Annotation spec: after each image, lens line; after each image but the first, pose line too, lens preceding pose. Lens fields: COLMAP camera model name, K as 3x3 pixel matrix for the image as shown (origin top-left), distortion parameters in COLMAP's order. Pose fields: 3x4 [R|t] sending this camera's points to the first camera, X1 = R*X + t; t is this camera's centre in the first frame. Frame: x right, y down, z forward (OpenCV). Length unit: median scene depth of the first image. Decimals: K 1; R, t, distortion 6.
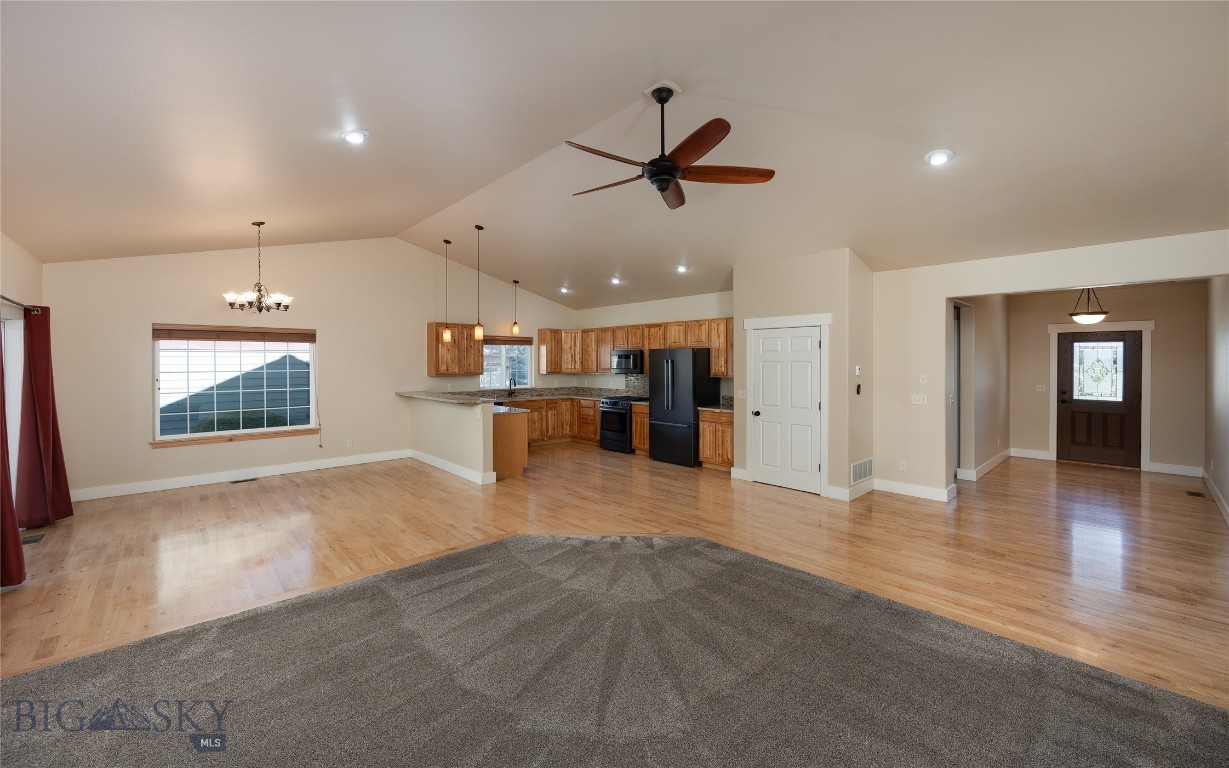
lens RADIAL K [[485.6, 0, 616.0], [0, 485.6, 360.4], [0, 0, 1]] dist [0.002160, 0.000178]
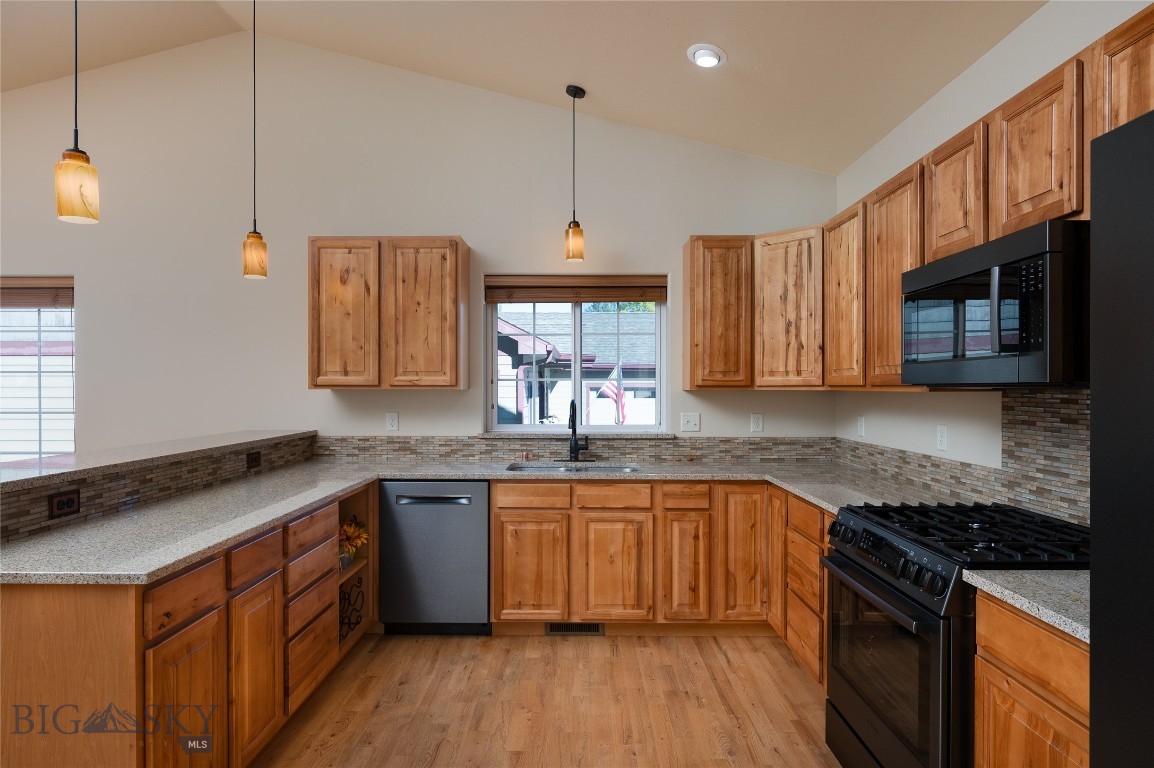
lens RADIAL K [[618.9, 0, 578.6], [0, 618.9, 388.7], [0, 0, 1]] dist [-0.003930, 0.000036]
pose [[0.730883, 0.004763, -0.682487, 0.073605], [-0.001663, 0.999985, 0.005198, 0.029207], [0.682501, -0.002664, 0.730880, 0.791189]]
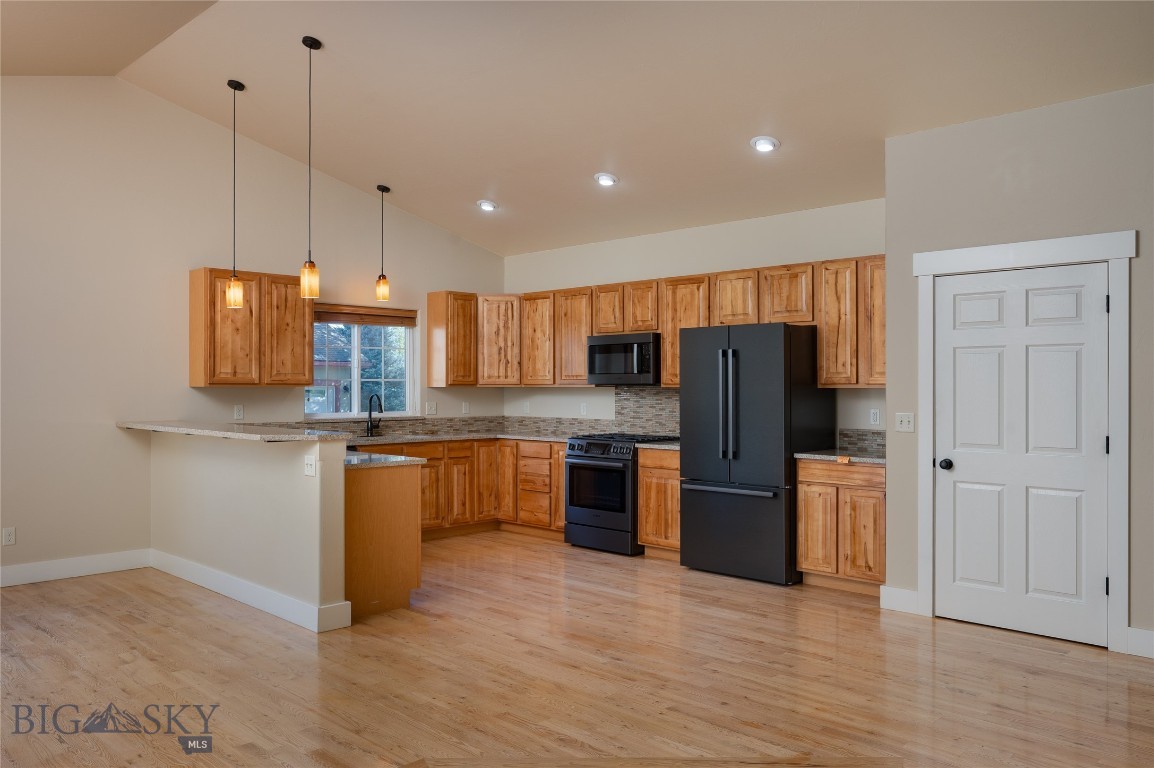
lens RADIAL K [[873.2, 0, 576.8], [0, 873.2, 380.3], [0, 0, 1]] dist [-0.008503, -0.002173]
pose [[0.998850, 0.003288, 0.047828, -0.066788], [-0.003020, 0.999979, -0.005678, 0.029943], [-0.047846, 0.005527, 0.998839, 0.171403]]
